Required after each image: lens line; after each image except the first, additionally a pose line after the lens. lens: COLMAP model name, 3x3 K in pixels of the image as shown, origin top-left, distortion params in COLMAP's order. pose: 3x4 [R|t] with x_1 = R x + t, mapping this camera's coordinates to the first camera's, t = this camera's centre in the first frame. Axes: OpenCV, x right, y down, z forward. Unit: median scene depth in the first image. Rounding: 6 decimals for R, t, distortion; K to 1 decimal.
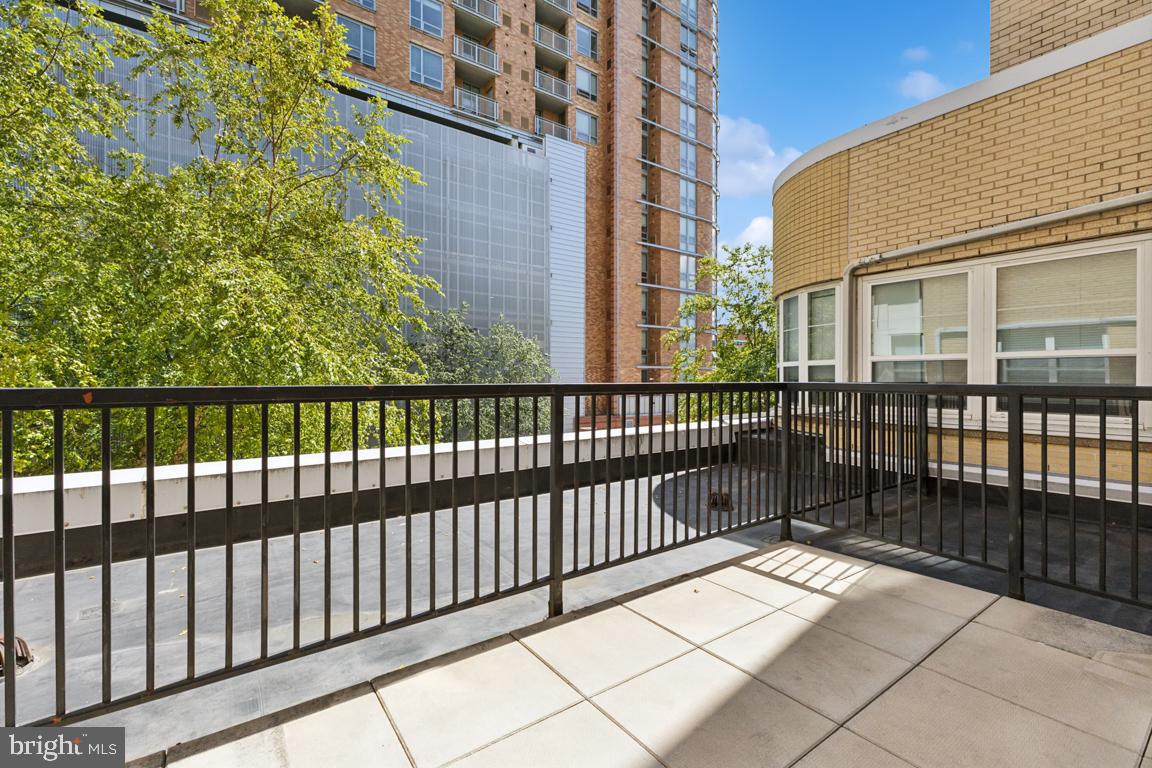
lens RADIAL K [[494.9, 0, 572.4], [0, 494.9, 383.9], [0, 0, 1]] dist [0.002249, 0.000231]
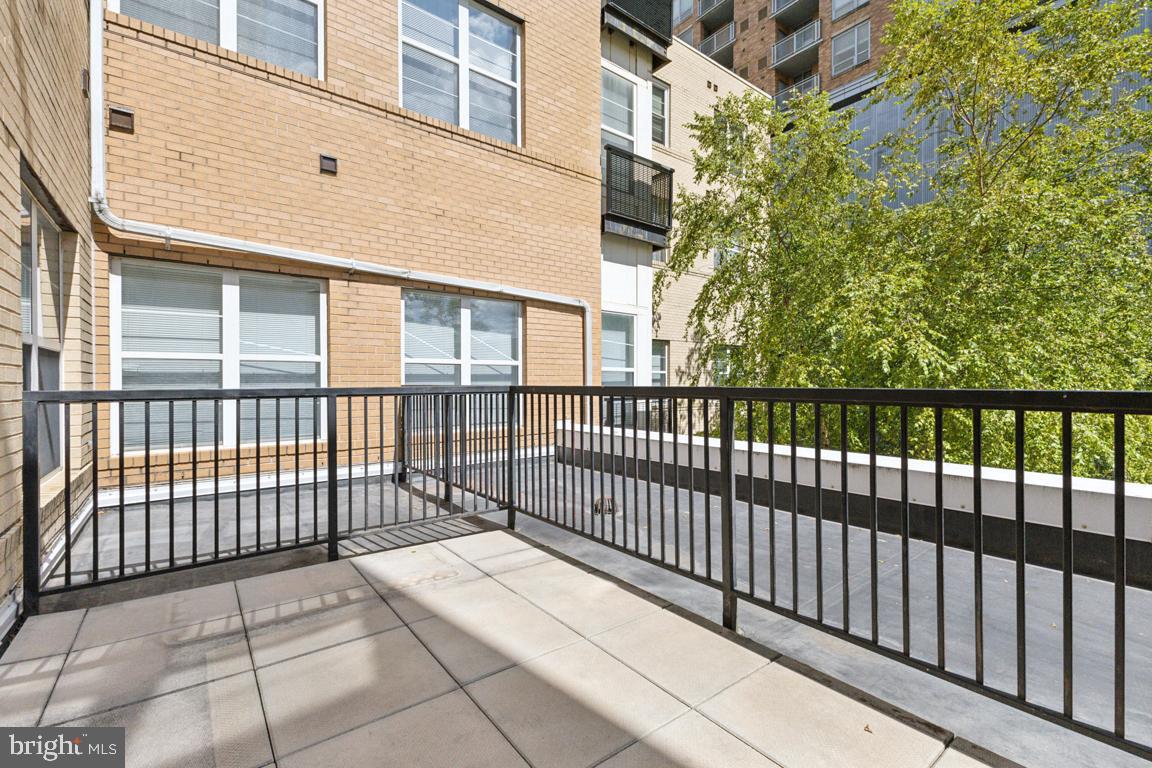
lens RADIAL K [[500.5, 0, 576.5], [0, 500.5, 372.5], [0, 0, 1]] dist [0.003980, -0.000089]
pose [[0.042862, -0.014944, -0.998969, 0.906663], [-0.010223, 0.999829, -0.015396, -0.013714], [0.999029, 0.010872, 0.042701, 0.629477]]
